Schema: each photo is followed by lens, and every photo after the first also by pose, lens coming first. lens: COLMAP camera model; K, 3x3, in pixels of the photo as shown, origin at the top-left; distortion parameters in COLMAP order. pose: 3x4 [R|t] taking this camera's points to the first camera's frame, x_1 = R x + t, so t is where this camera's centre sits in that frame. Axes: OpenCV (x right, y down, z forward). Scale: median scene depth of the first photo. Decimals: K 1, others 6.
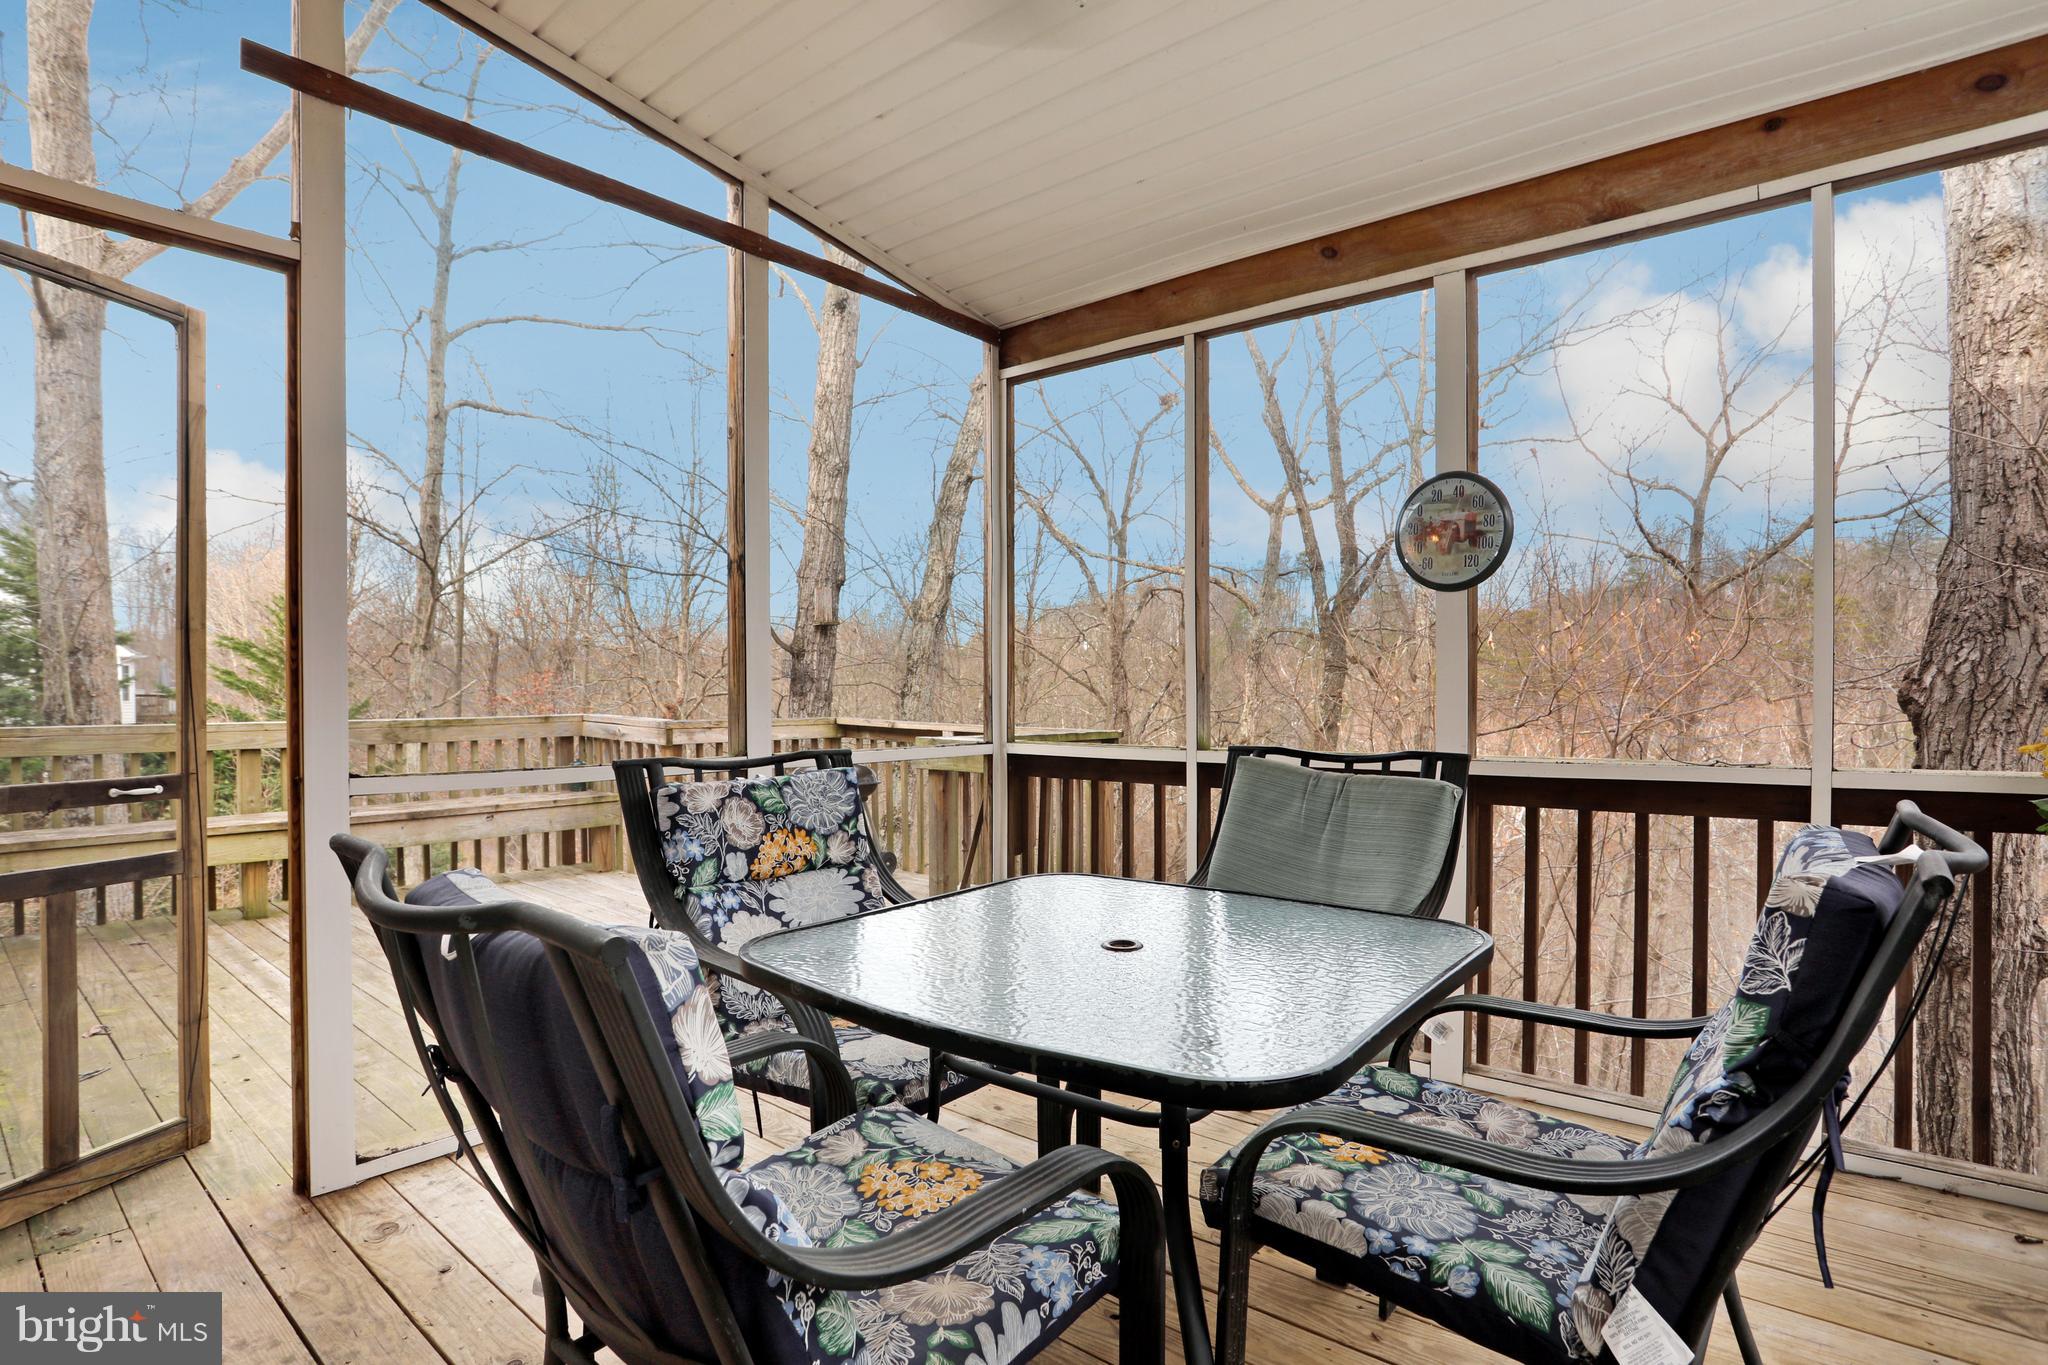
lens RADIAL K [[1010.9, 0, 1011.0], [0, 1010.9, 683.4], [0, 0, 1]] dist [-0.066115, 0.016418]
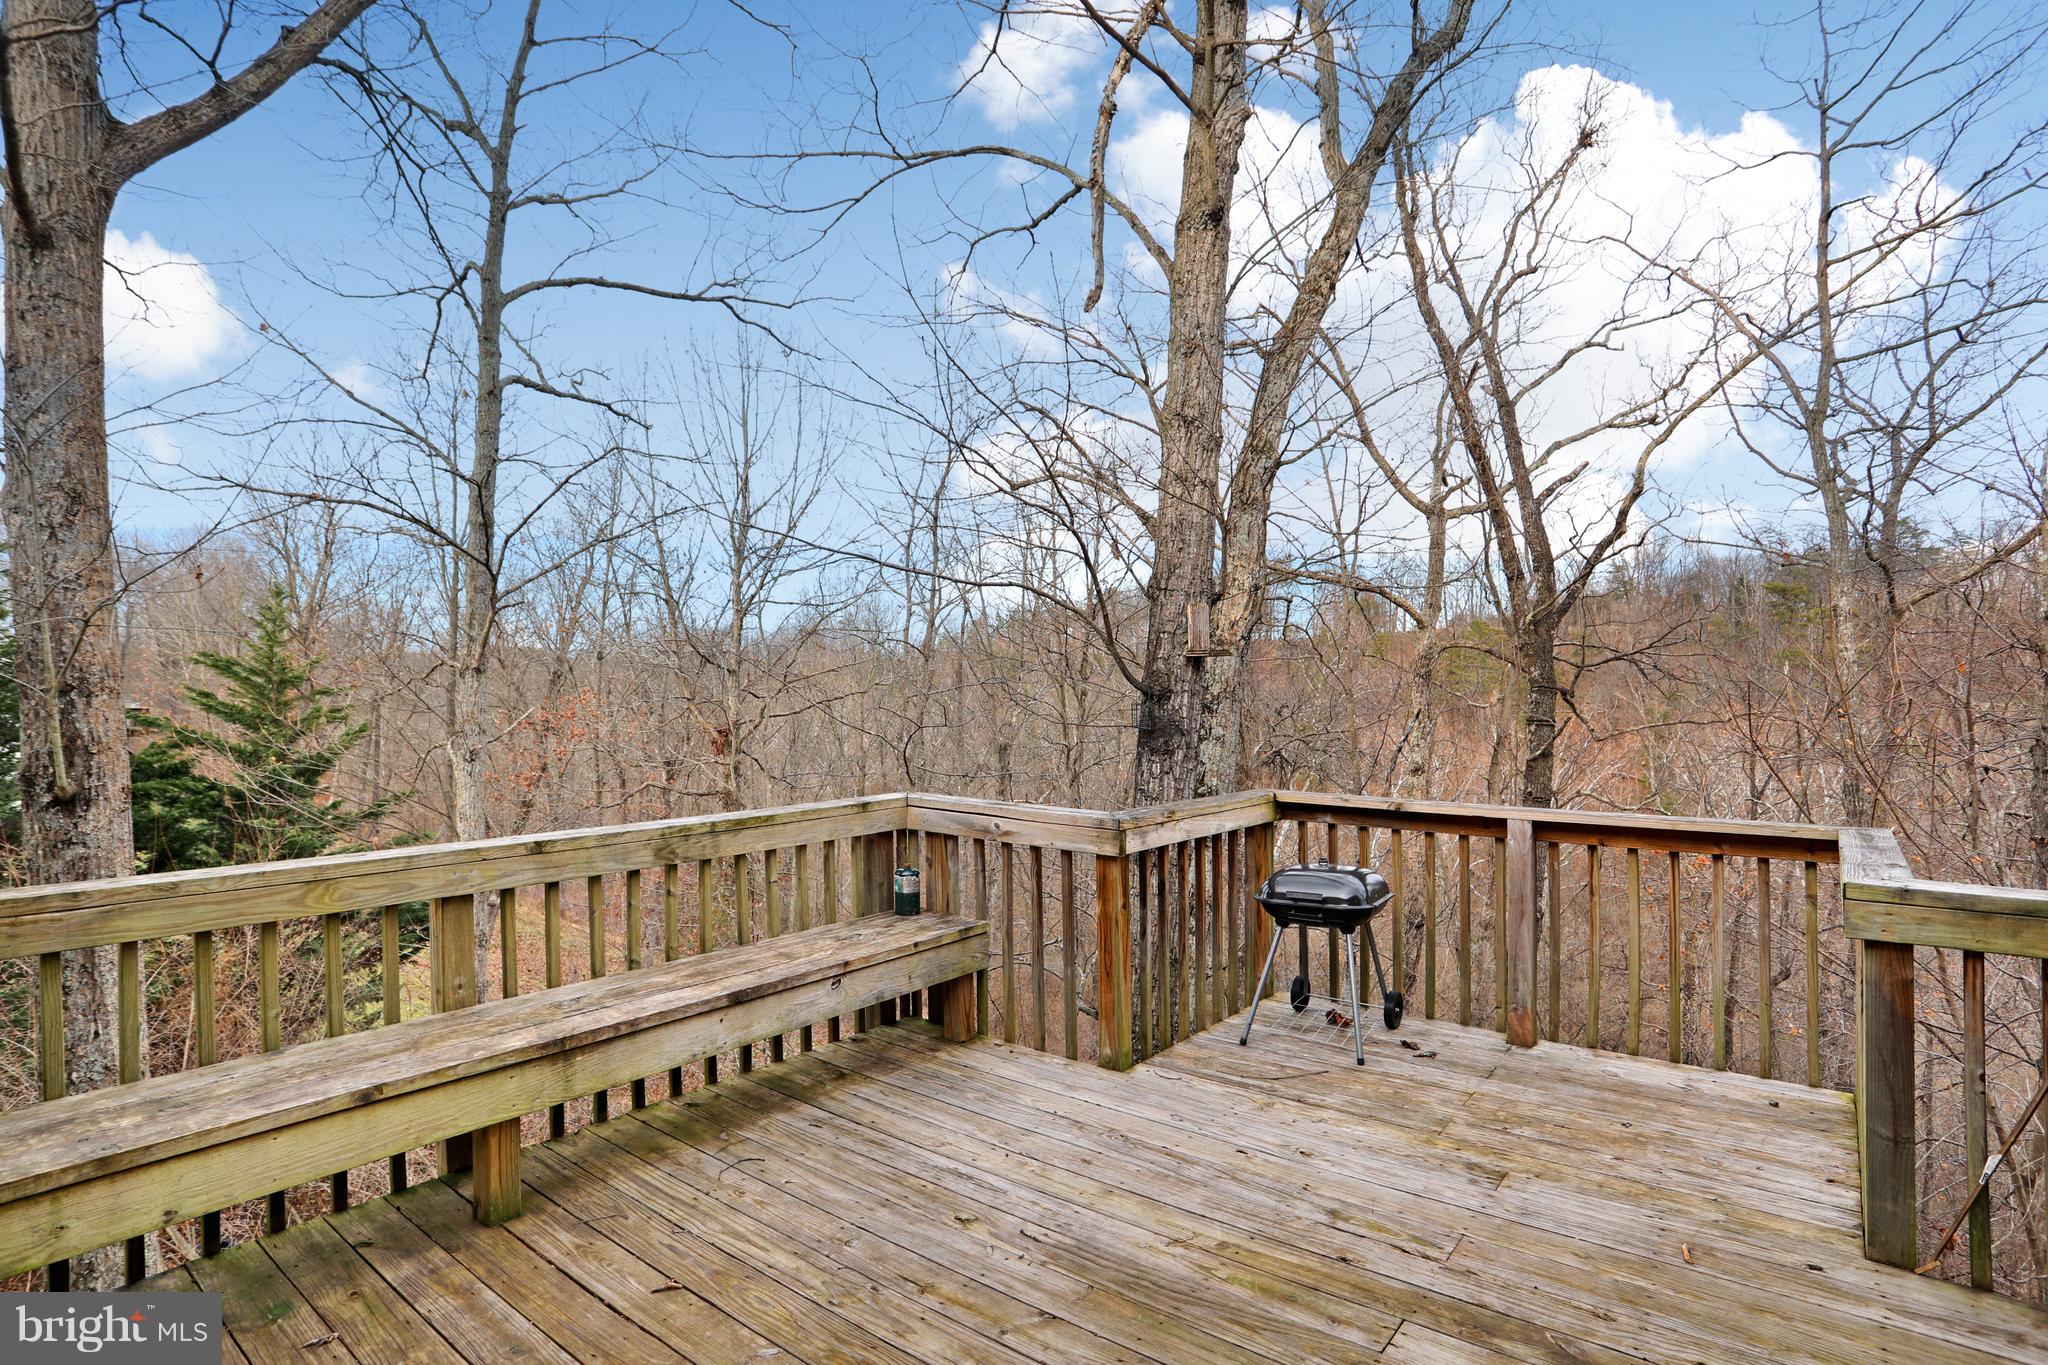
lens RADIAL K [[1010.9, 0, 1036.3], [0, 1010.9, 683.8], [0, 0, 1]] dist [-0.066115, 0.016418]
pose [[0.998649, -0.003720, 0.051825, -0.295133], [0.004142, 0.999959, -0.008050, -0.028540], [-0.051793, 0.008254, 0.998624, 0.257451]]
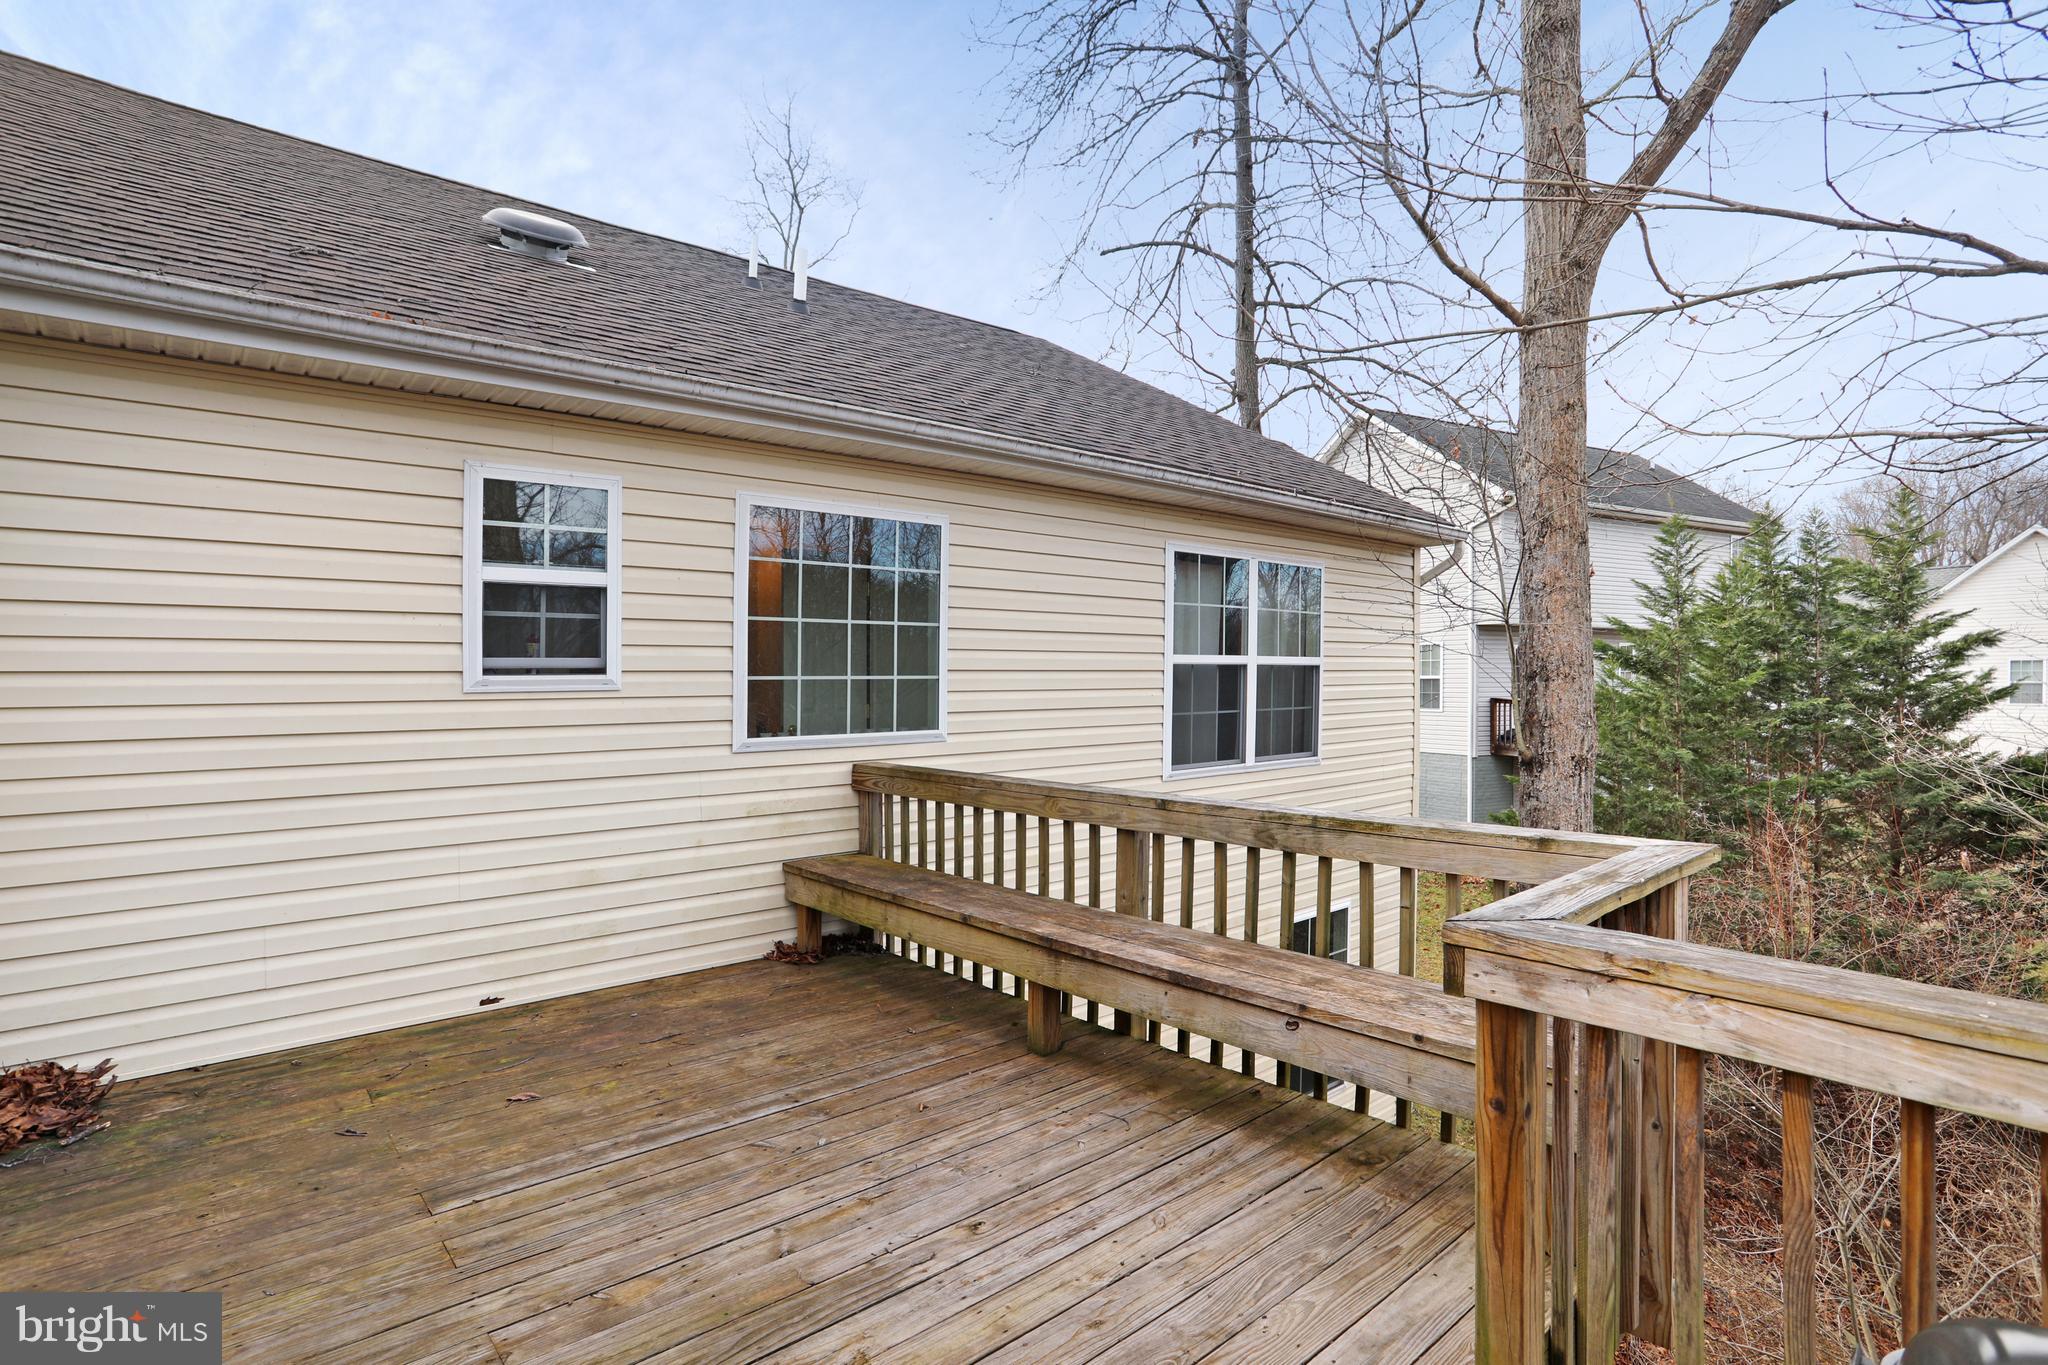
lens RADIAL K [[1010.9, 0, 1025.2], [0, 1010.9, 673.5], [0, 0, 1]] dist [-0.066115, 0.016418]
pose [[-0.121309, -0.008880, -0.992575, 0.000813], [0.000465, 0.999959, -0.009003, -0.026689], [0.992615, -0.001554, -0.121299, 0.631000]]
